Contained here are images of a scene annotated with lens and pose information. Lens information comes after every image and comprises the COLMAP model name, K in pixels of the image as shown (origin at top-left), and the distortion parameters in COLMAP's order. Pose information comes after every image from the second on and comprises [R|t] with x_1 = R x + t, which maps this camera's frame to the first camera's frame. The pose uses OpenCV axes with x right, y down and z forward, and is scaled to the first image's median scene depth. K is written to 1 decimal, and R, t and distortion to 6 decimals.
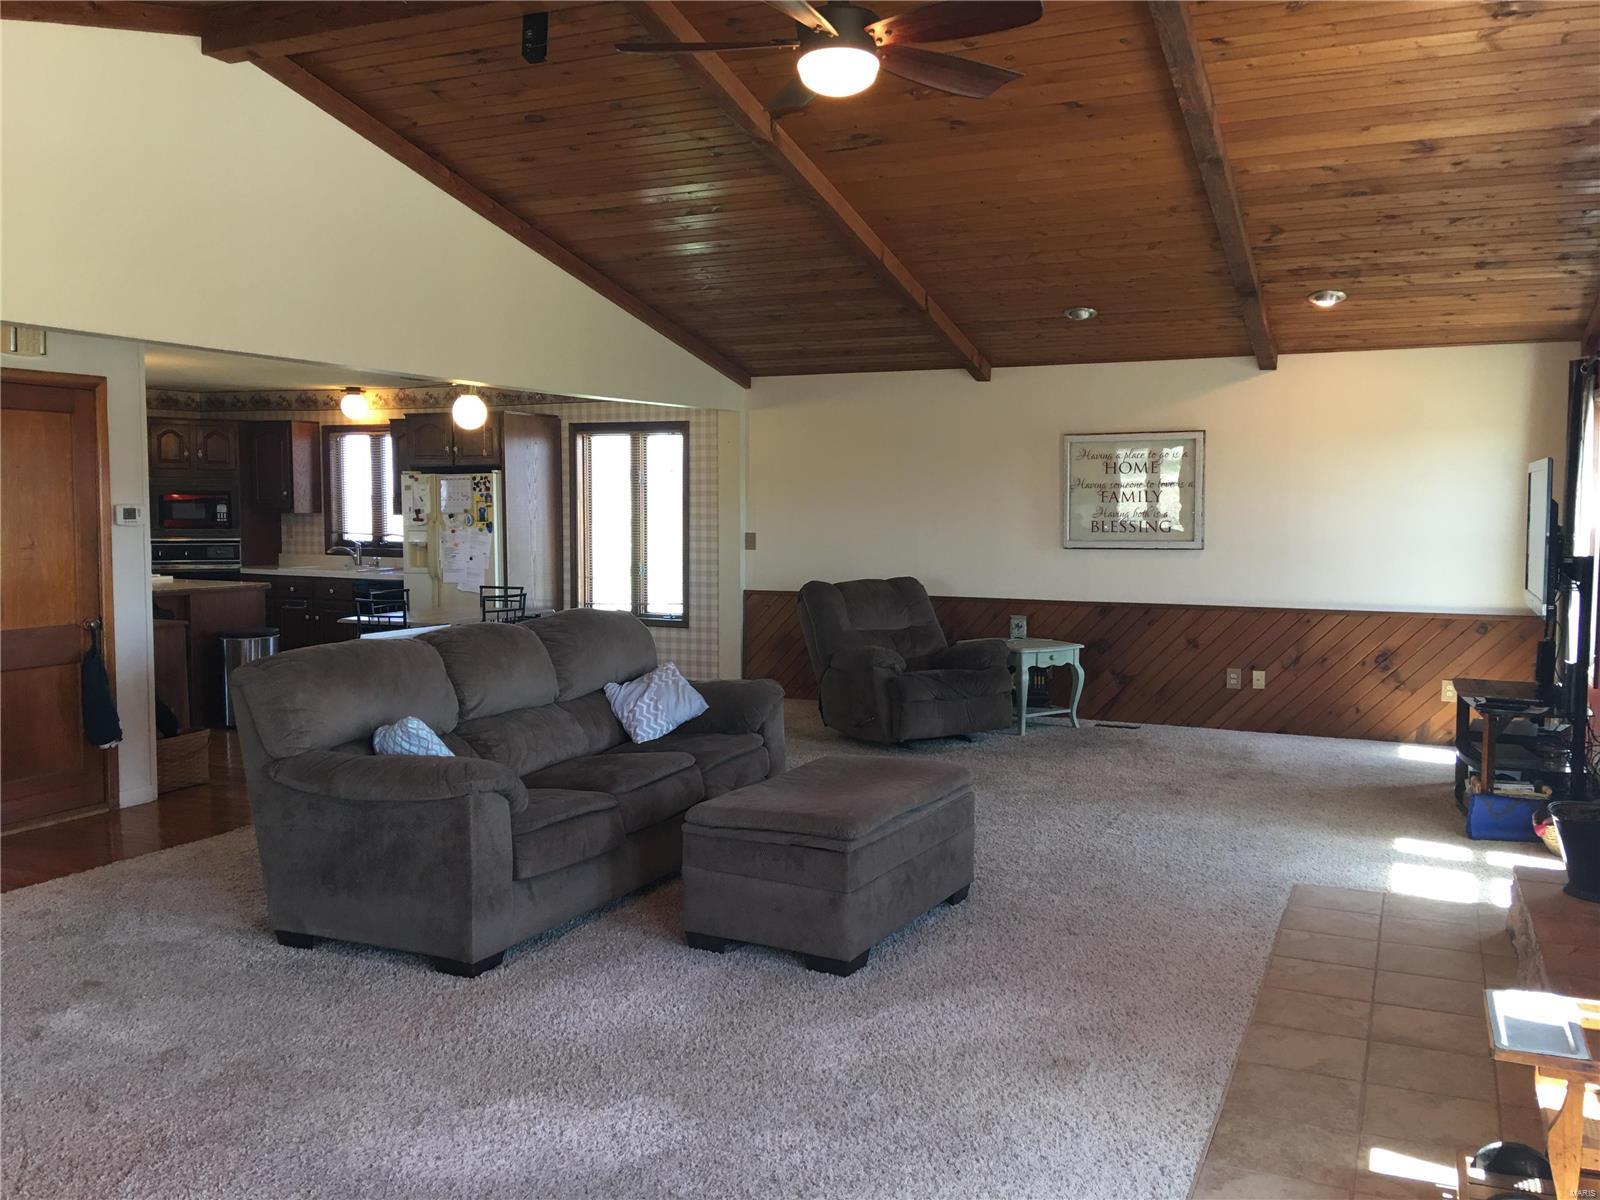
lens RADIAL K [[1339.8, 0, 800.0], [0, 1339.8, 600.0], [0, 0, 1]] dist [0.044366, -0.004895]
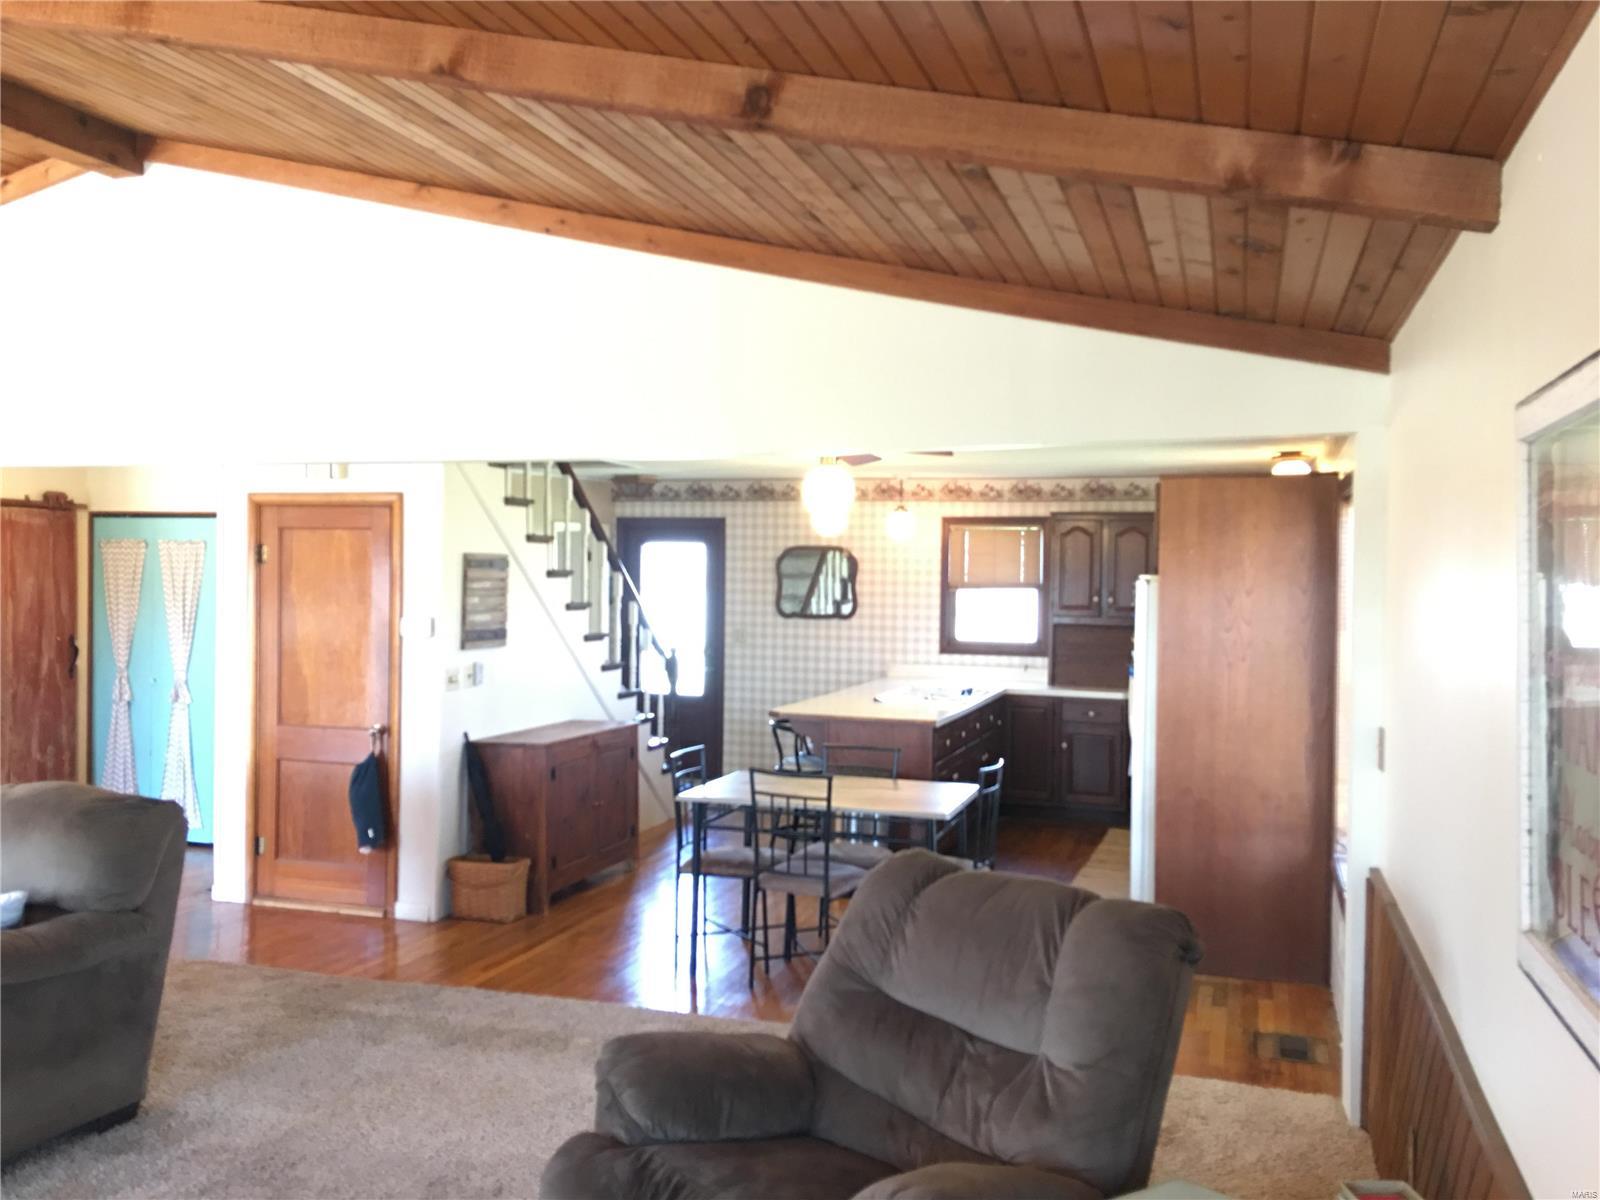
lens RADIAL K [[1331.3, 0, 800.0], [0, 1331.3, 600.0], [0, 0, 1]] dist [0.101224, -0.138728]
pose [[0.107647, 0.015807, -0.994064, 0.341688], [-0.087202, 0.996170, 0.006398, -0.074750], [0.990358, 0.085996, 0.108613, 0.770167]]
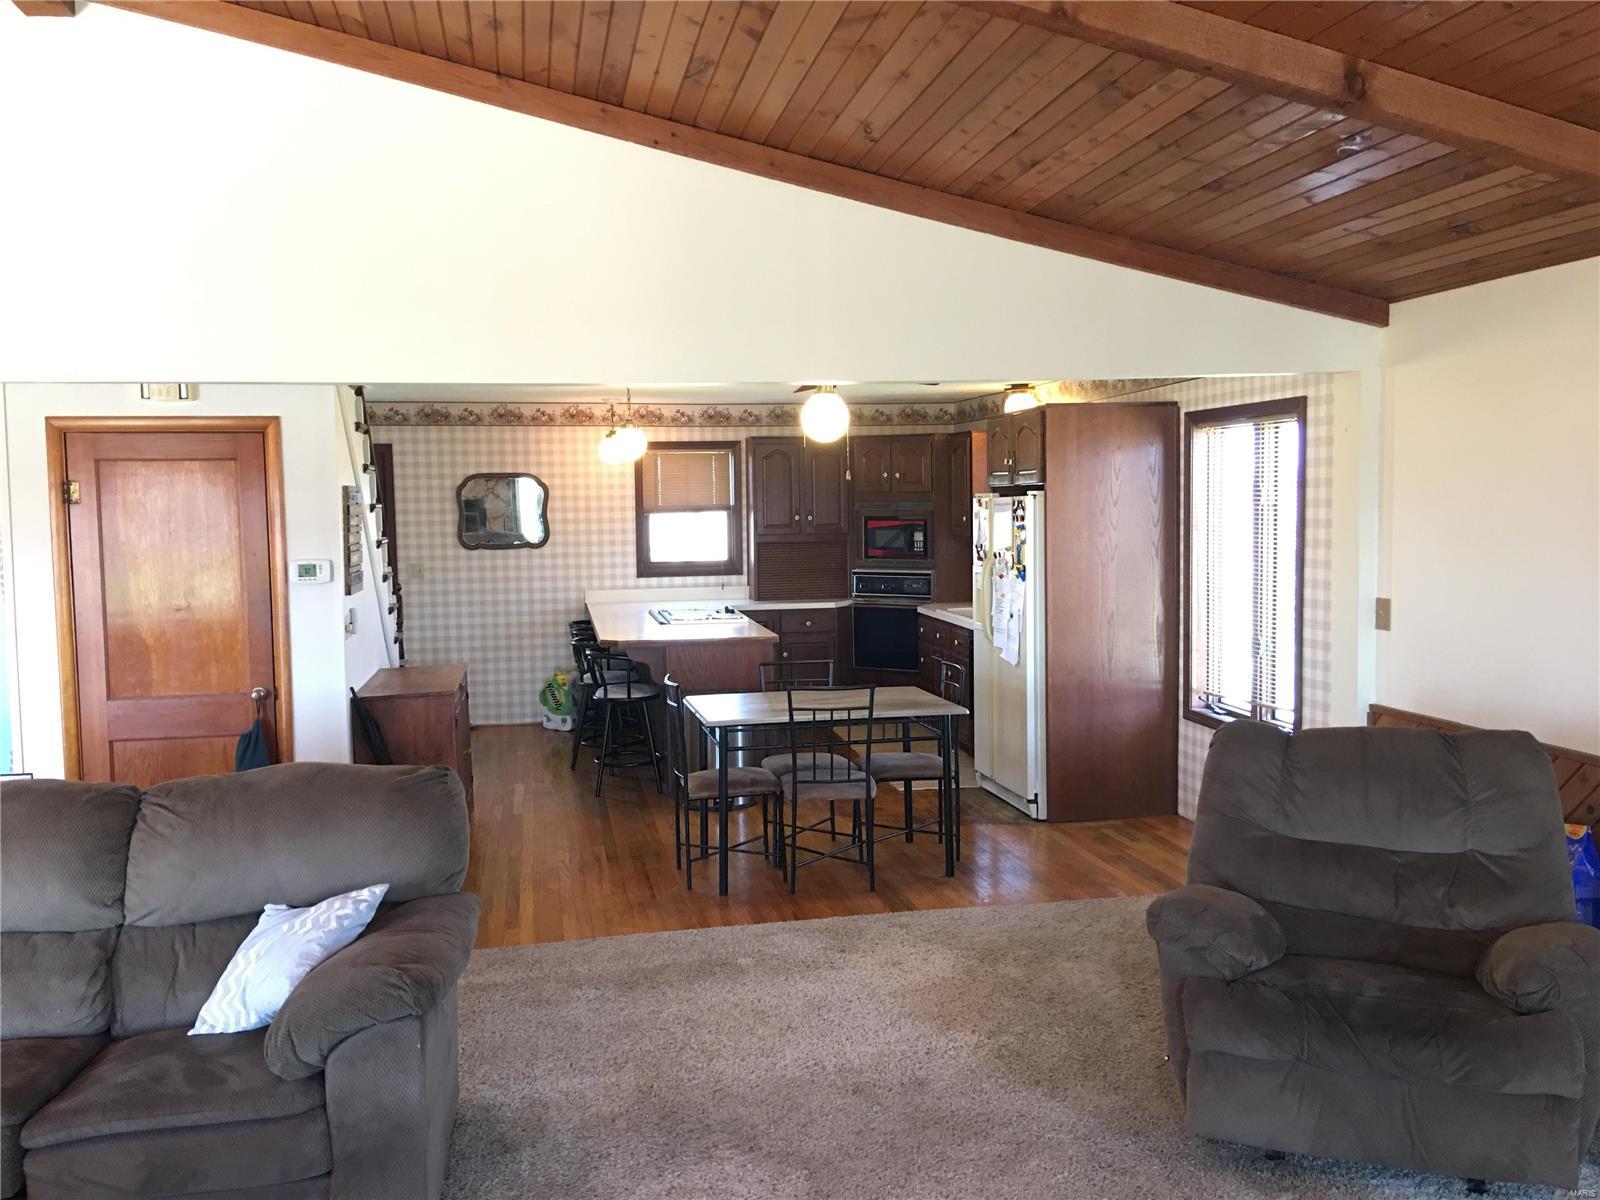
lens RADIAL K [[1339.8, 0, 800.0], [0, 1339.8, 600.0], [0, 0, 1]] dist [0.044366, -0.004895]
pose [[0.577452, 0.047424, -0.815046, 0.263101], [-0.042320, 0.998708, 0.028127, -0.054205], [0.815327, 0.018251, 0.578713, 0.496503]]
